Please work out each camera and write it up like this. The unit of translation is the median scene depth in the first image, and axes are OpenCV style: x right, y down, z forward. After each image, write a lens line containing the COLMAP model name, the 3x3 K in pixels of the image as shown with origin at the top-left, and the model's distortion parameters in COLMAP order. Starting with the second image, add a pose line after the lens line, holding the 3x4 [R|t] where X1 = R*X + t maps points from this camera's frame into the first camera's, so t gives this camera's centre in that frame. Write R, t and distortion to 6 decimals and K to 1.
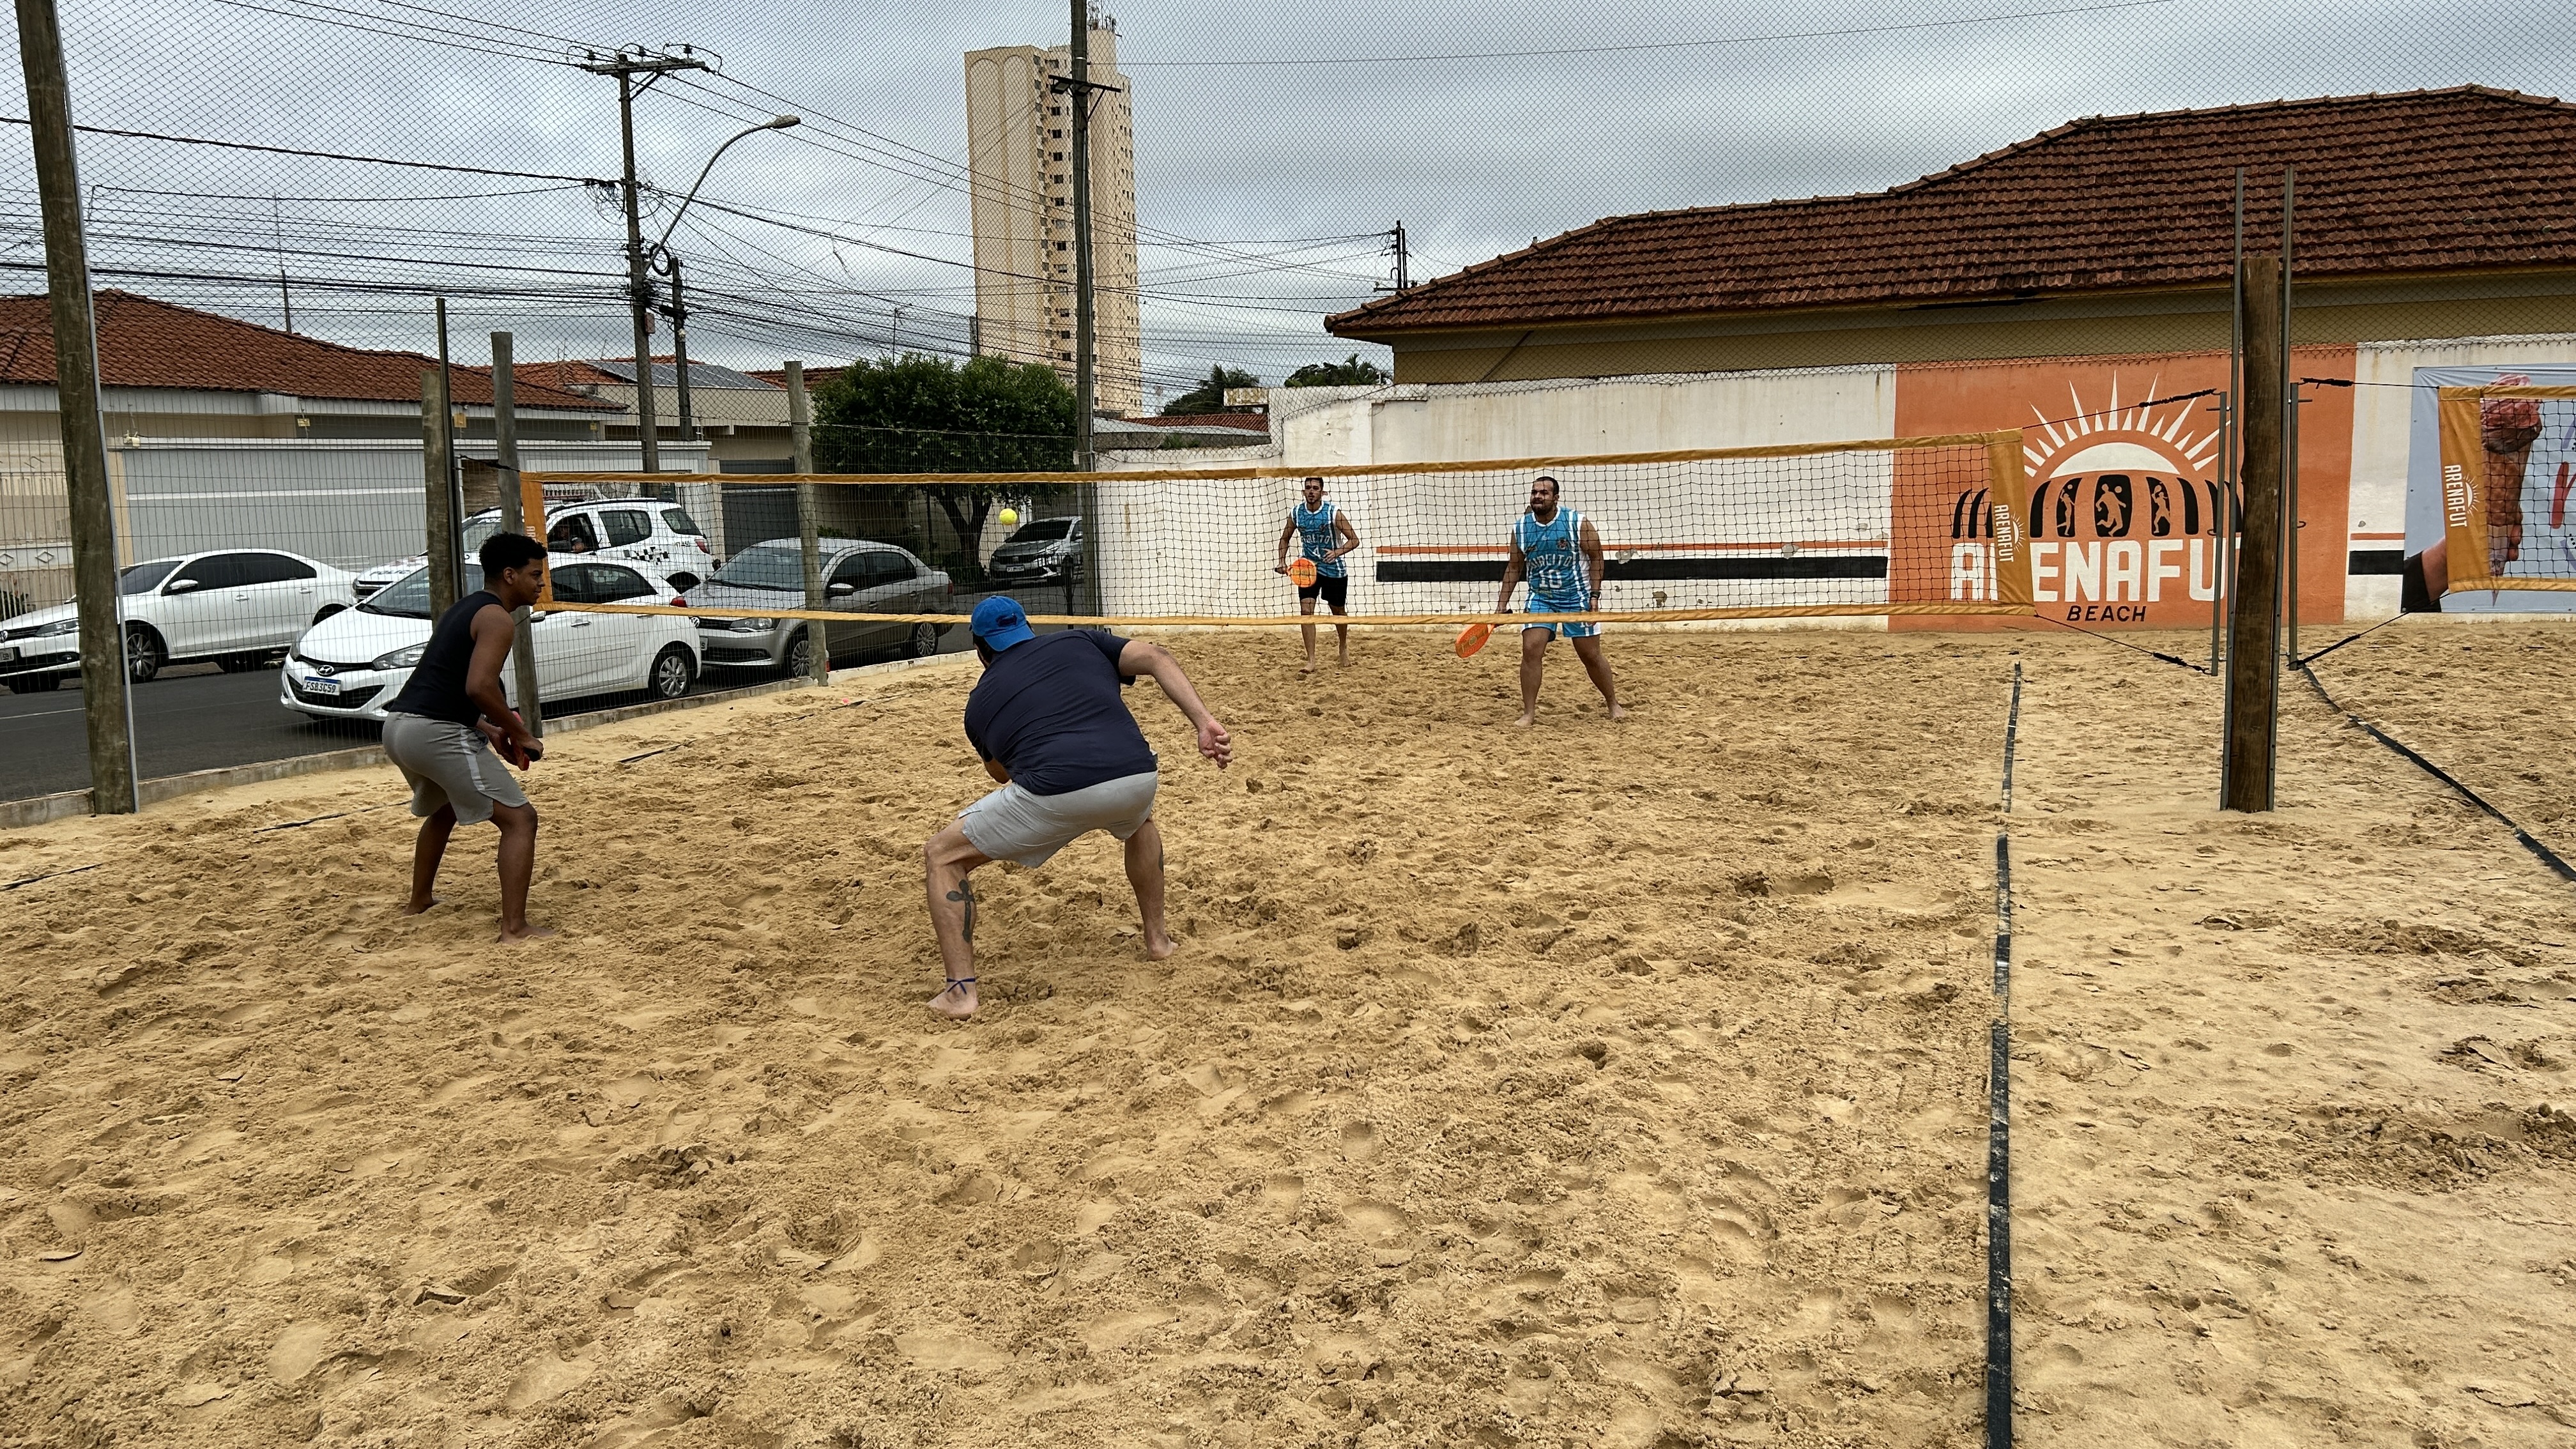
lens RADIAL K [[1994.0, 0, 1279.8], [0, 1994.0, 707.3], [0, 0, 1]] dist [0.044672, -0.045490]
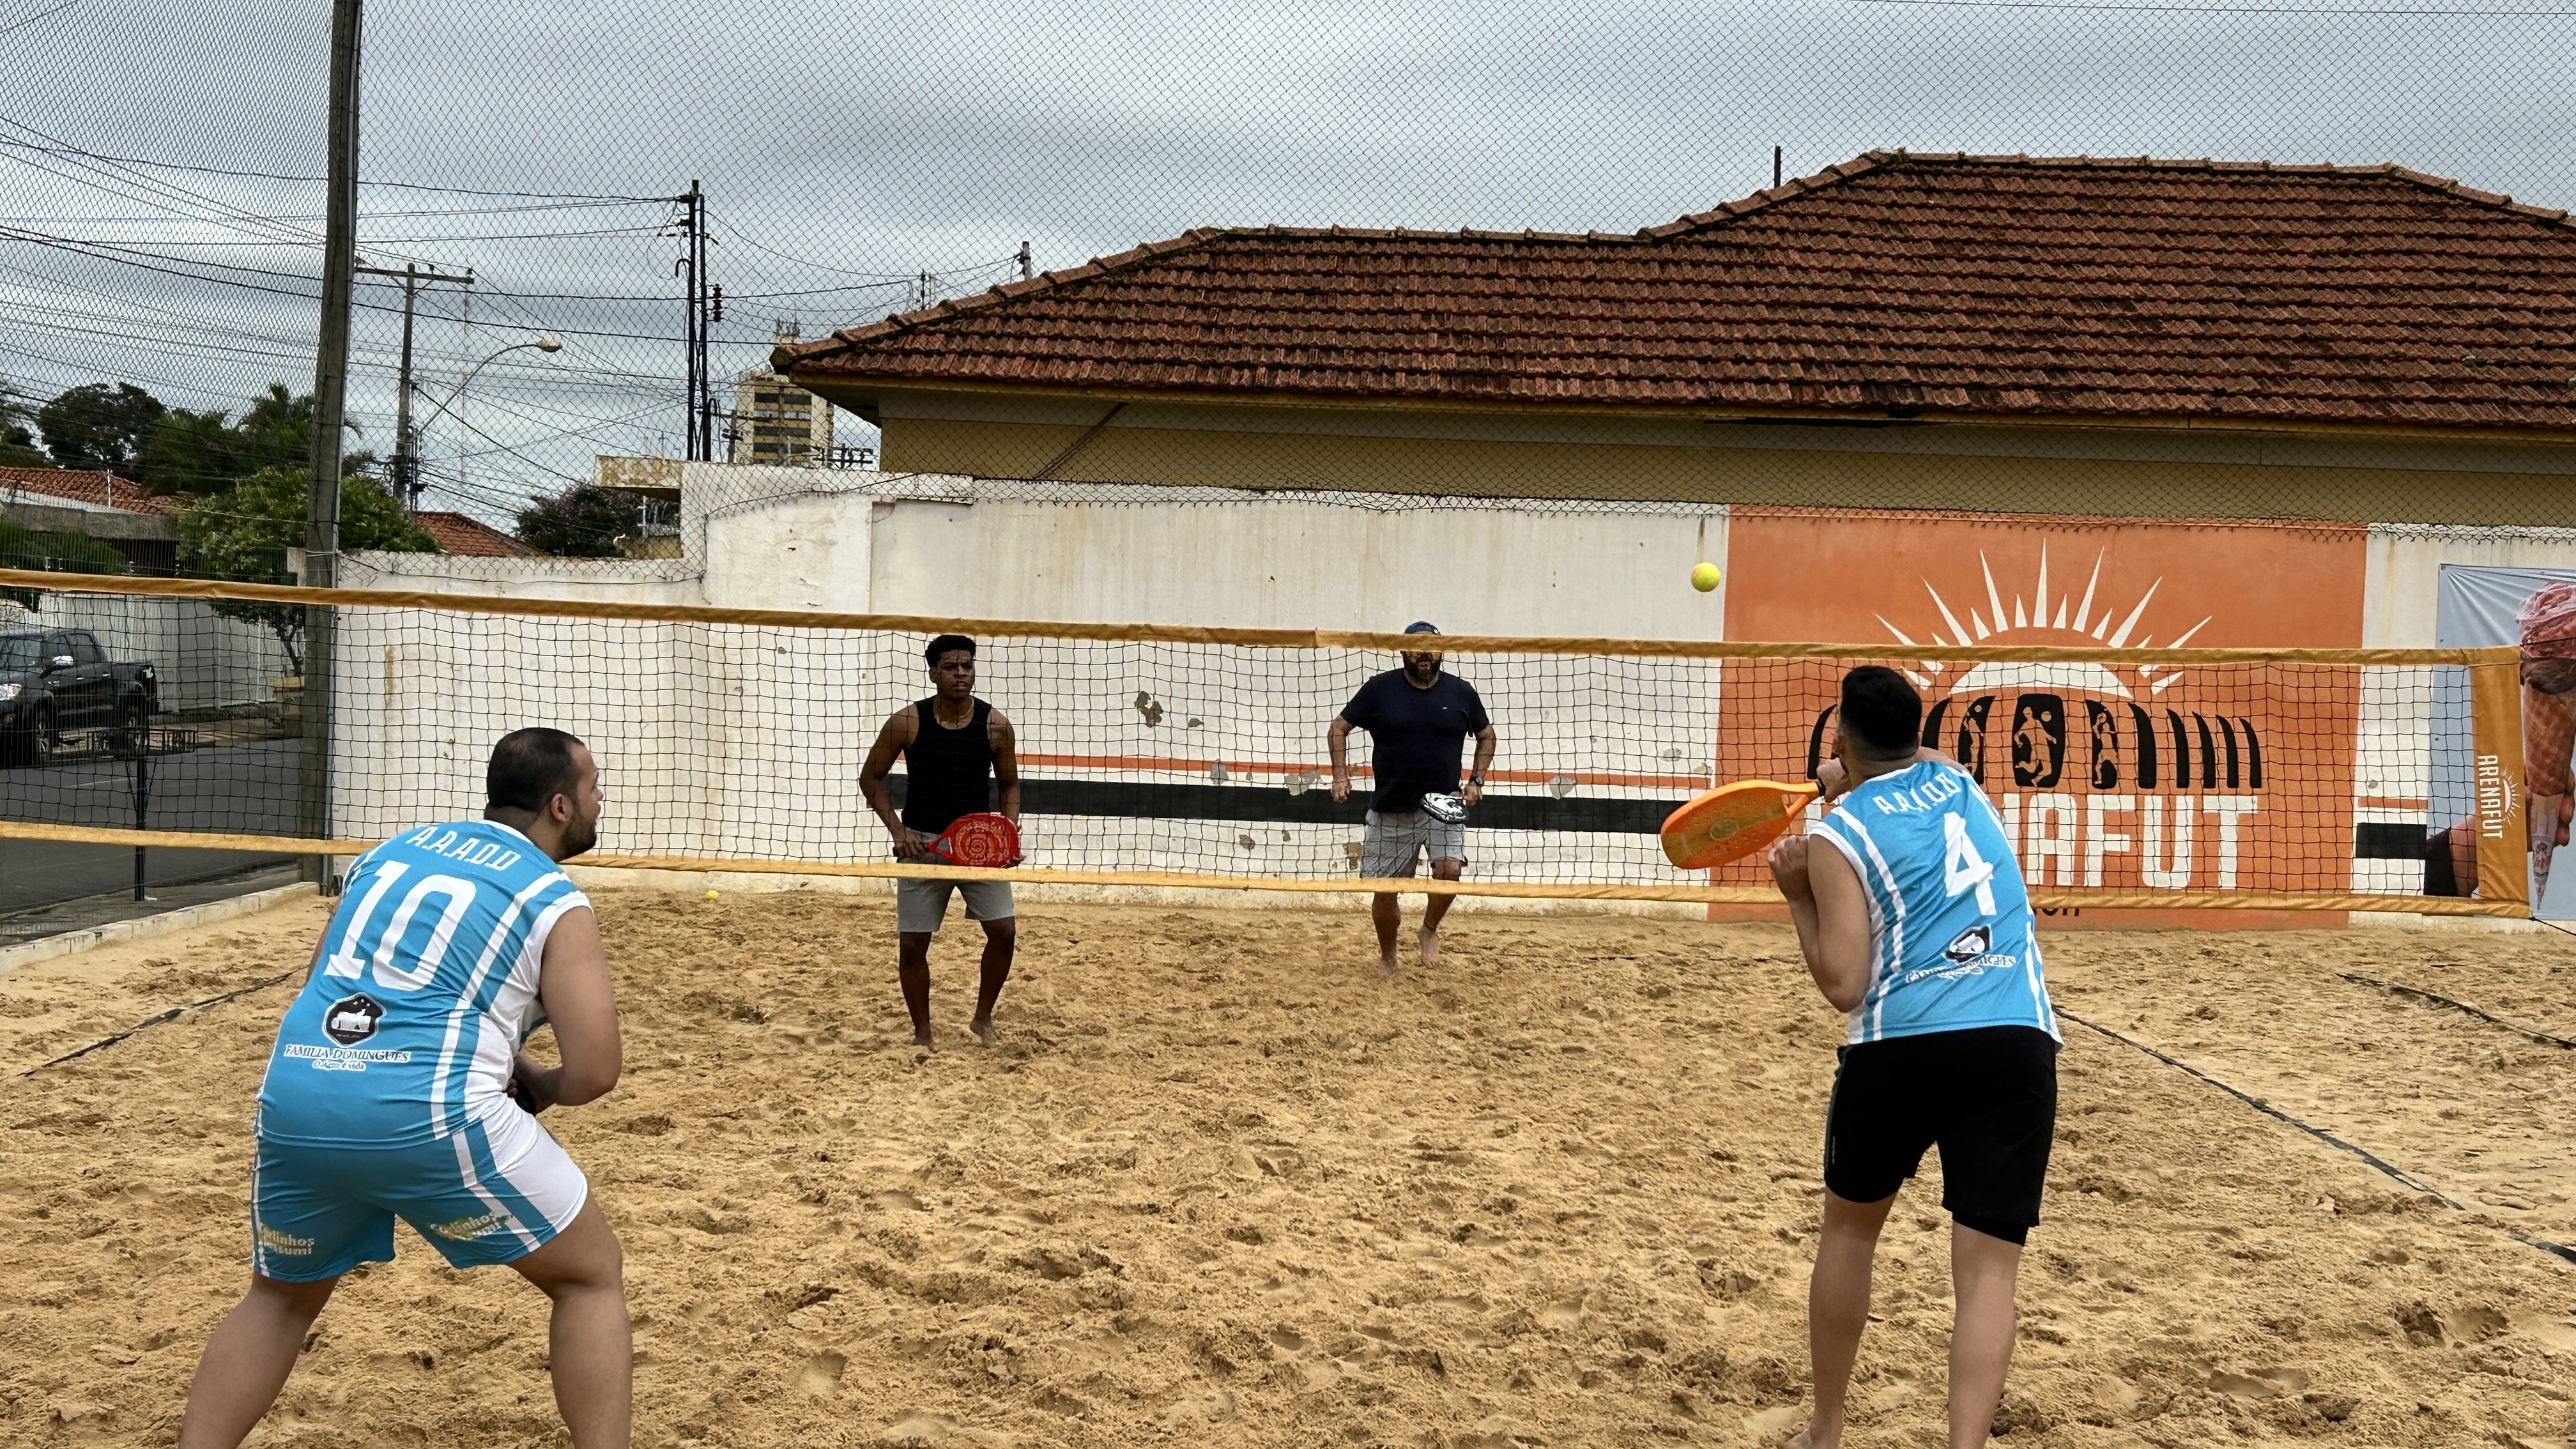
lens RADIAL K [[3498.4, 0, 1248.7], [0, 3498.4, 693.4], [0, 0, 1]] dist [0.092247, 0.000000]
pose [[0.932902, 0.049463, 0.356718, -0.219578], [-0.015726, 0.995173, -0.096863, 0.000679], [-0.359787, 0.084754, 0.929177, 0.012294]]
